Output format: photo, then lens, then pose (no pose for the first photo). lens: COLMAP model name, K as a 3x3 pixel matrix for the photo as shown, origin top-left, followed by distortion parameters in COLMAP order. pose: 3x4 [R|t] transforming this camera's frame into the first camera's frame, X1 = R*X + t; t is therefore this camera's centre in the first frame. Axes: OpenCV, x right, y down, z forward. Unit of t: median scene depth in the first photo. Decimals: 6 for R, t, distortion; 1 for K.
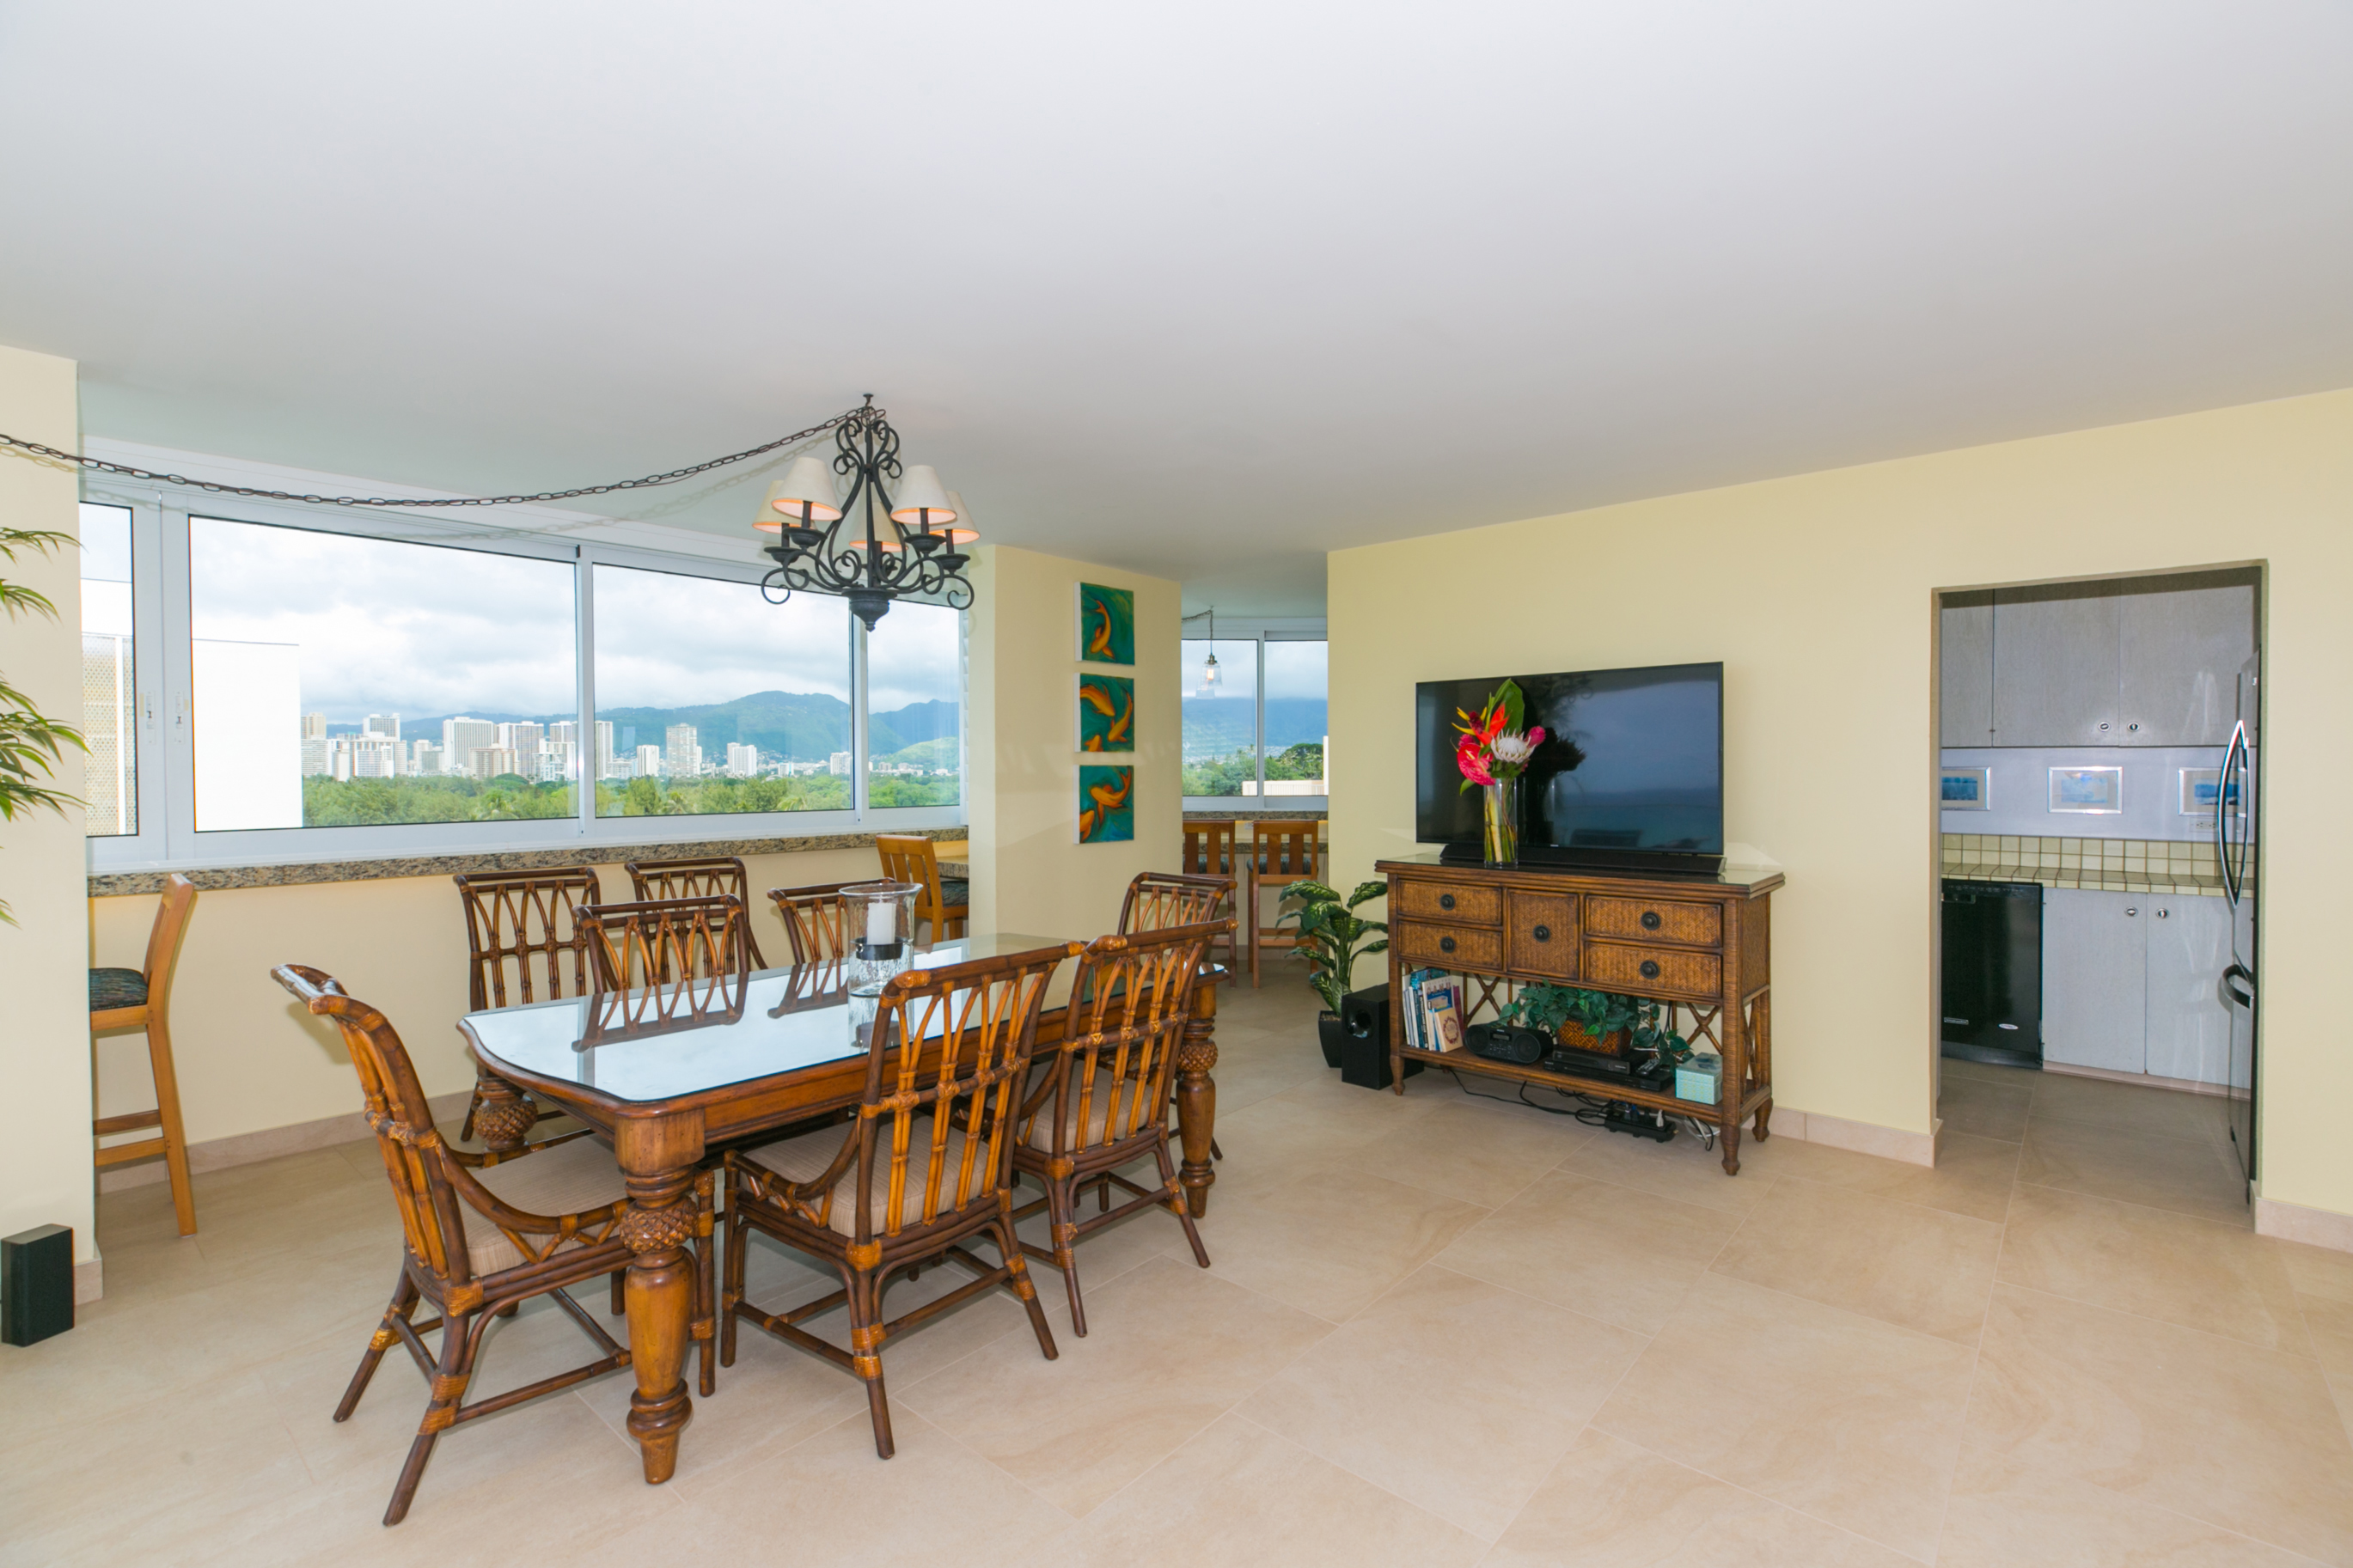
lens RADIAL K [[1043.2, 0, 1171.1], [0, 1043.2, 782.3], [0, 0, 1]] dist [0.005754, 0.000128]
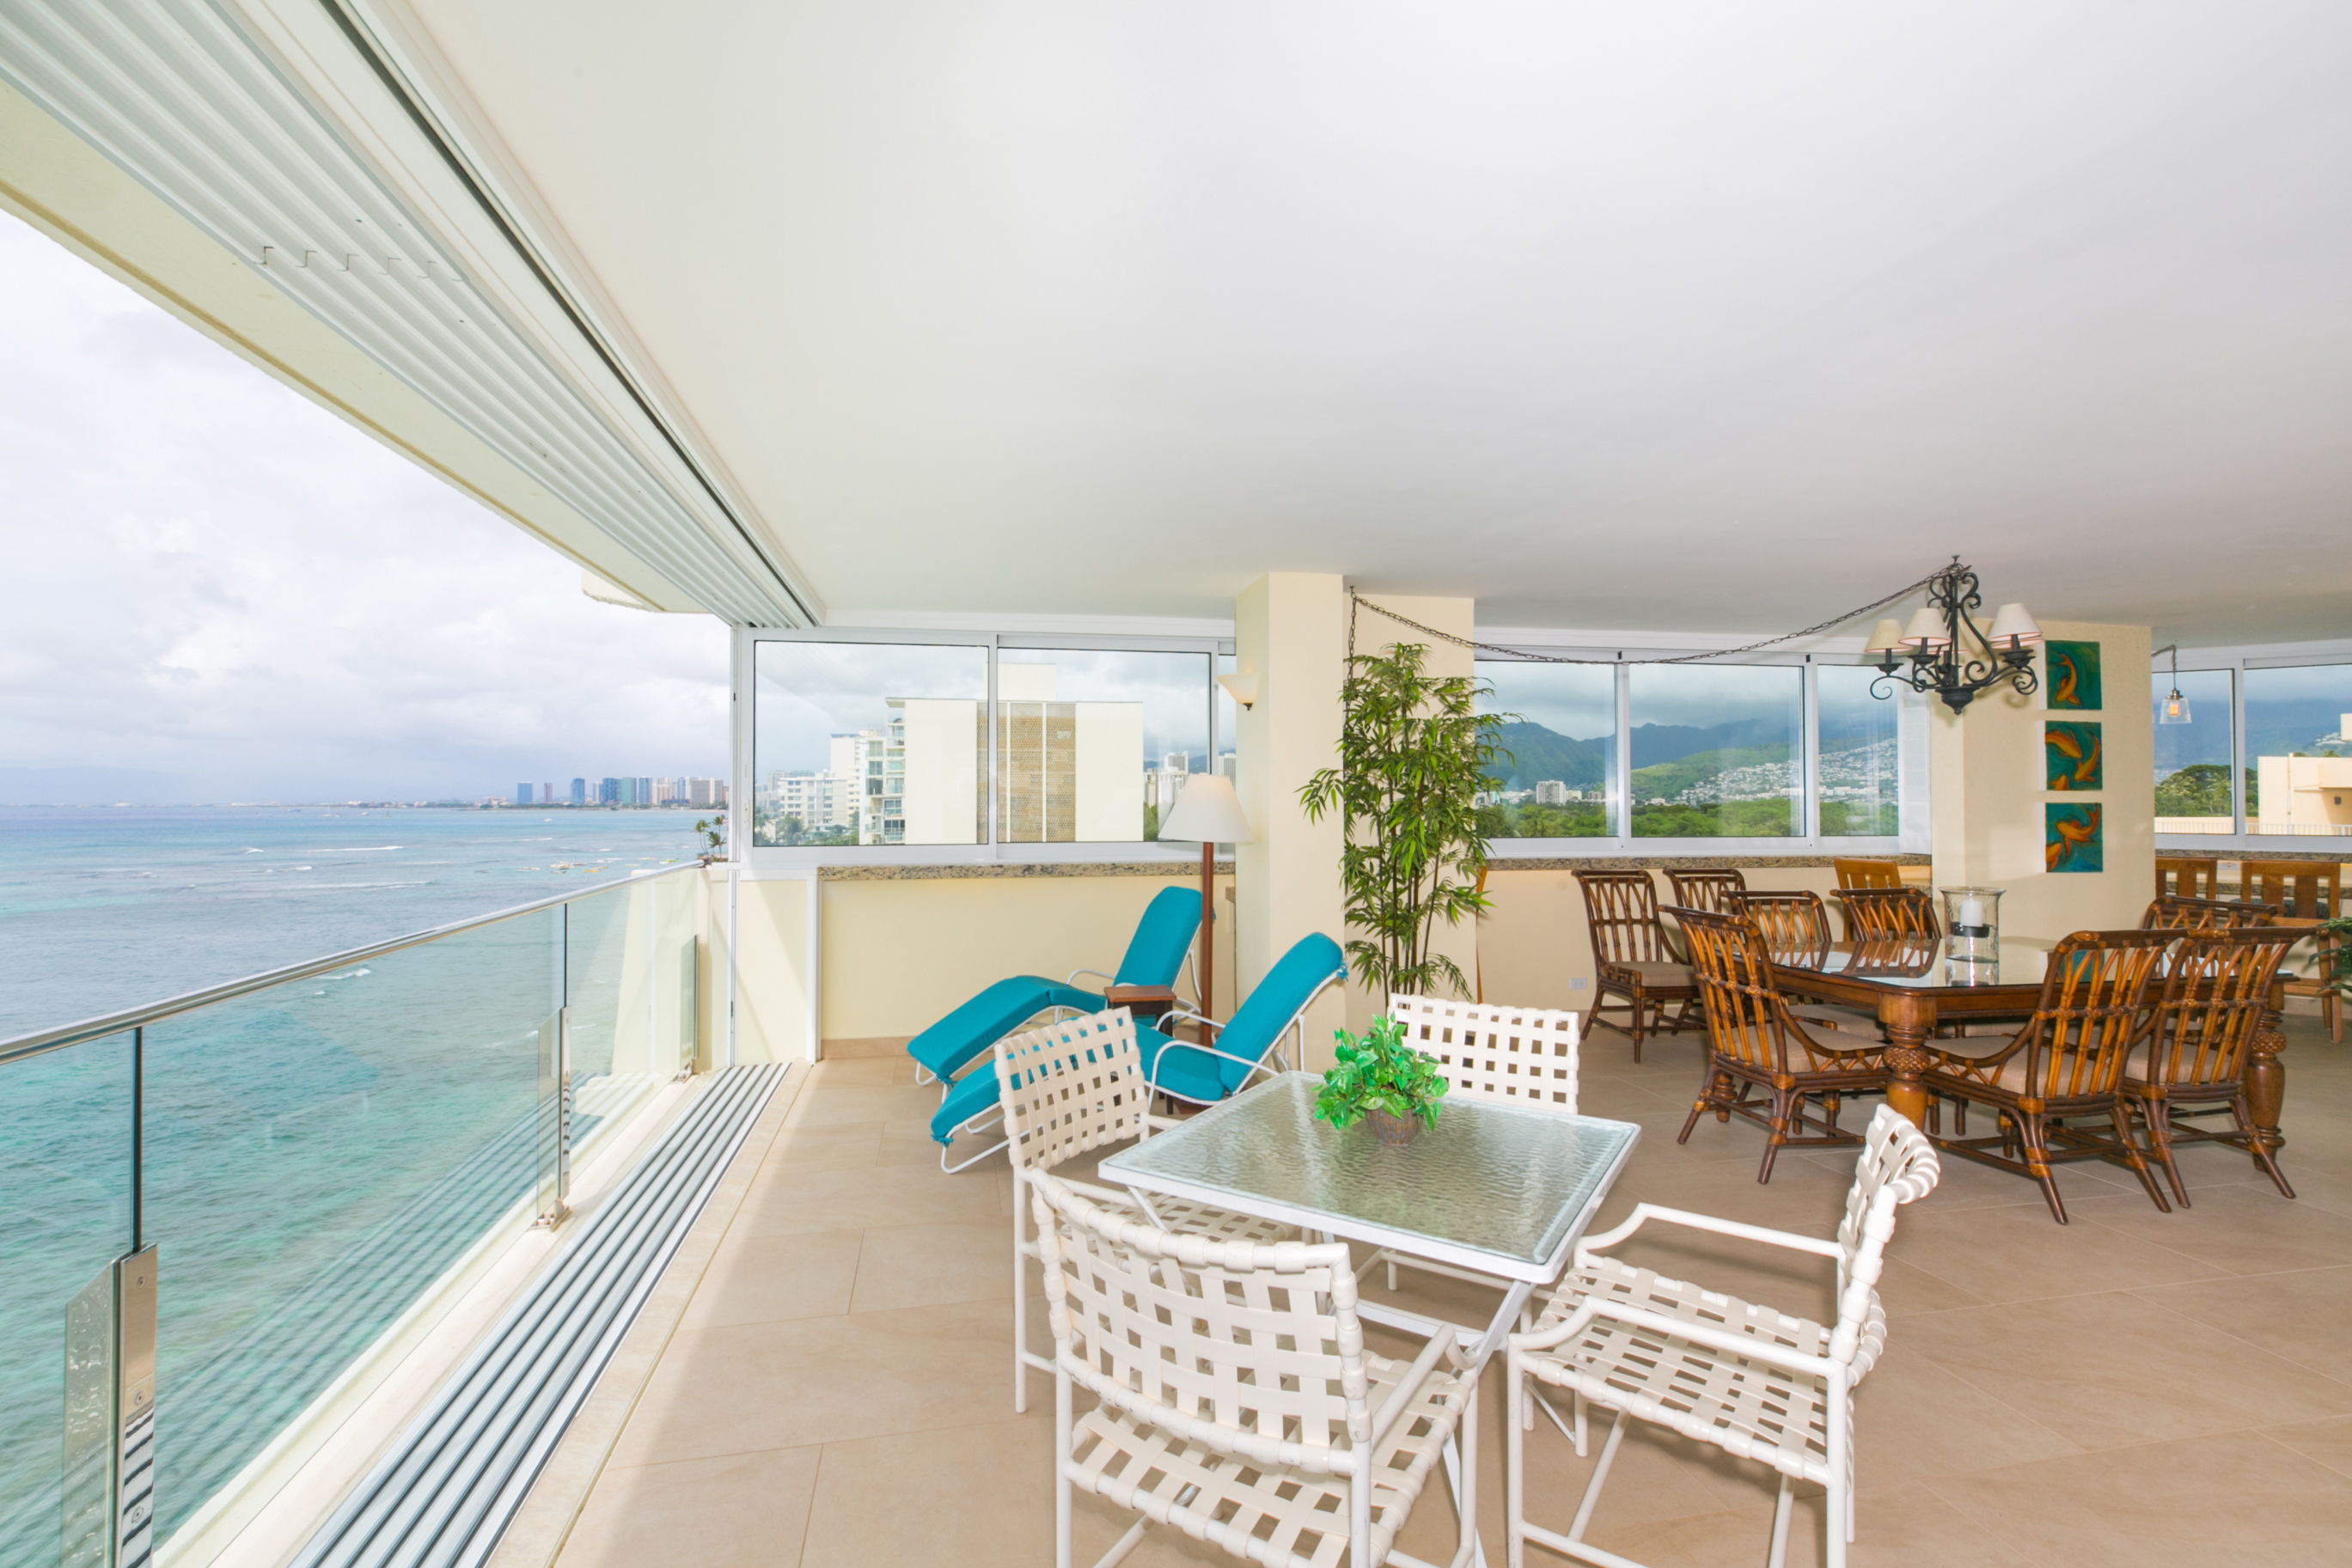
lens RADIAL K [[1058.6, 0, 1180.0], [0, 1058.6, 775.7], [0, 0, 1]] dist [0.014809, -0.009192]
pose [[0.801197, -0.007071, -0.598359, -0.190558], [-0.012669, 0.999506, -0.028775, -0.000578], [0.598267, 0.030635, 0.800711, -0.609323]]
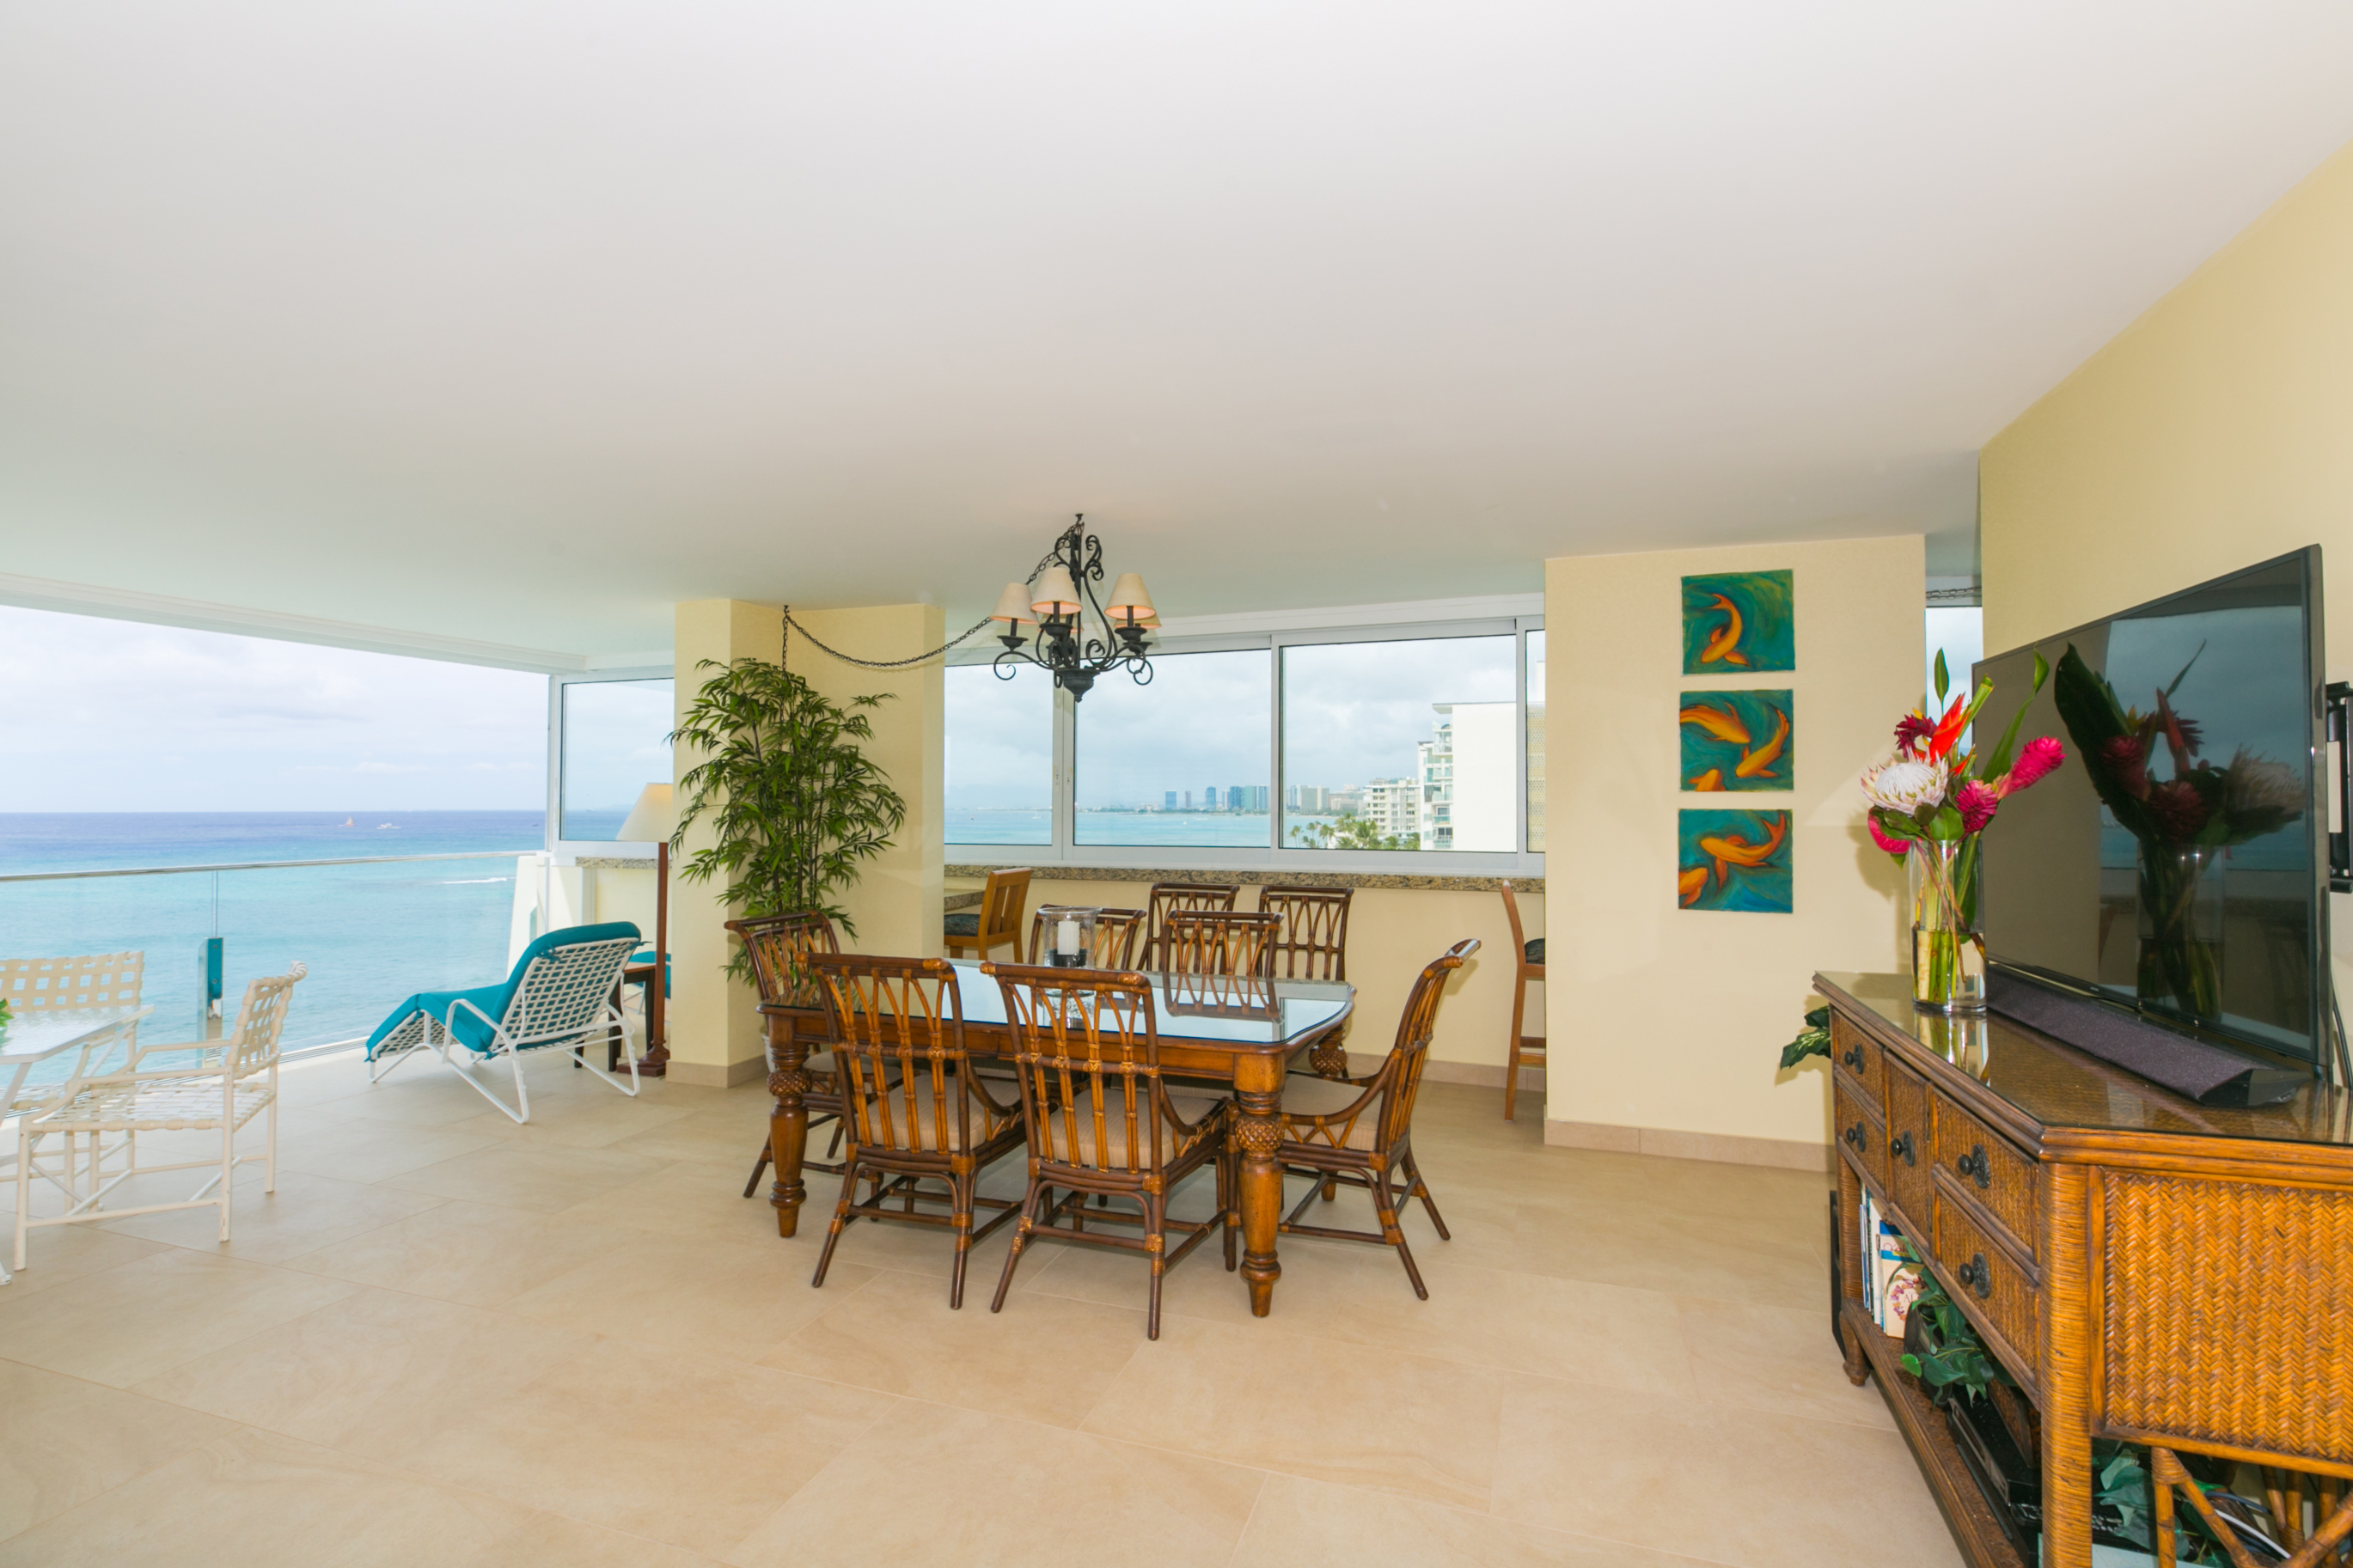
lens RADIAL K [[1076.2, 0, 1186.0], [0, 1076.2, 784.2], [0, 0, 1]] dist [0.002155, -0.000607]
pose [[0.384886, -0.012615, -0.922878, 0.665086], [-0.014157, 0.999708, -0.019570, -0.017492], [0.922856, 0.020597, 0.384595, 0.443549]]
